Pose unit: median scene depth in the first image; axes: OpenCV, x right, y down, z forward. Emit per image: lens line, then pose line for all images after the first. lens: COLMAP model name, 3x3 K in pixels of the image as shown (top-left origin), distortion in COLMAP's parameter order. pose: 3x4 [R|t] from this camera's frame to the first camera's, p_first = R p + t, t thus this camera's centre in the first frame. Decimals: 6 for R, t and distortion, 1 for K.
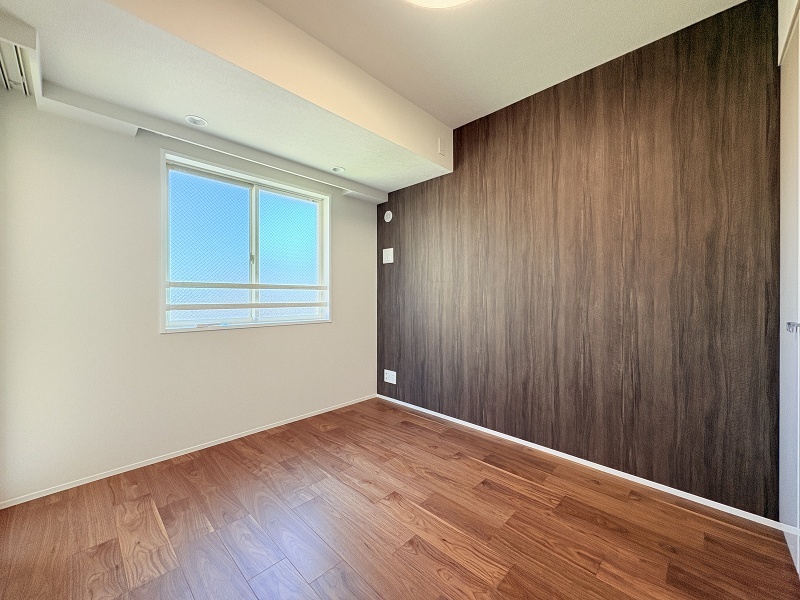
lens RADIAL K [[318.9, 0, 400.0], [0, 318.9, 300.0], [0, 0, 1]] dist [0.000600, 0.000045]
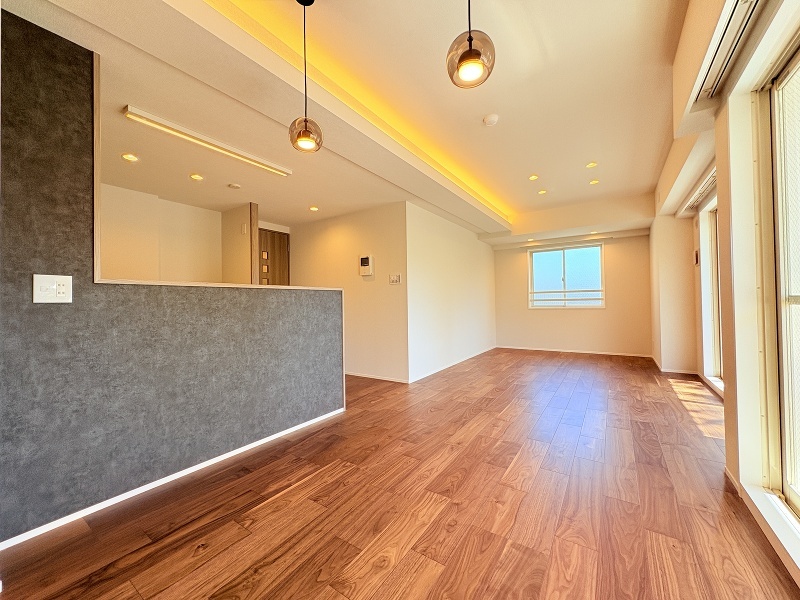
lens RADIAL K [[318.9, 0, 400.0], [0, 318.9, 300.0], [0, 0, 1]] dist [0.000600, 0.000045]
pose [[0.177512, -0.011537, -0.984051, 1.573229], [0.009546, 0.999904, -0.010001, 0.027738], [0.984072, -0.007618, 0.177605, -0.594941]]
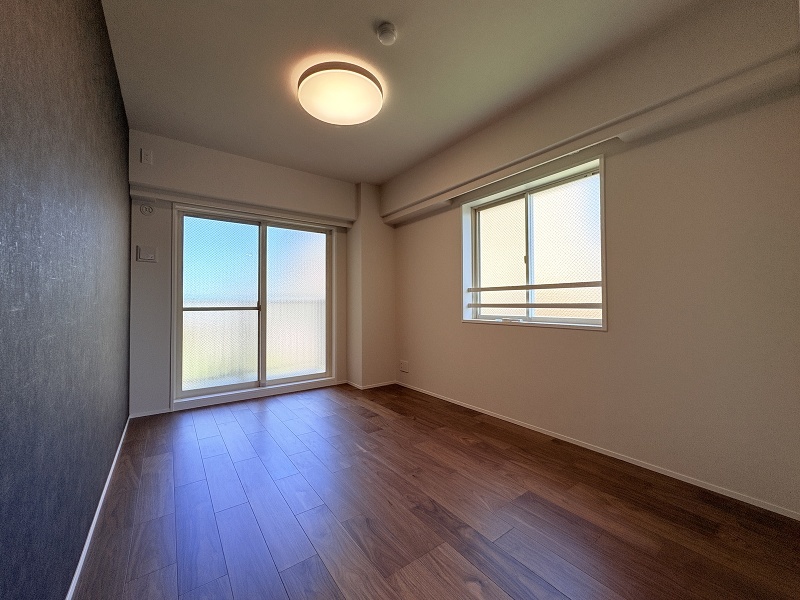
lens RADIAL K [[318.9, 0, 400.0], [0, 318.9, 300.0], [0, 0, 1]] dist [0.000600, 0.000045]
pose [[-0.169518, -0.009021, -0.985486, 0.600868], [0.001285, 0.999955, -0.009374, 0.007659], [0.985526, -0.002855, -0.169499, 0.722329]]
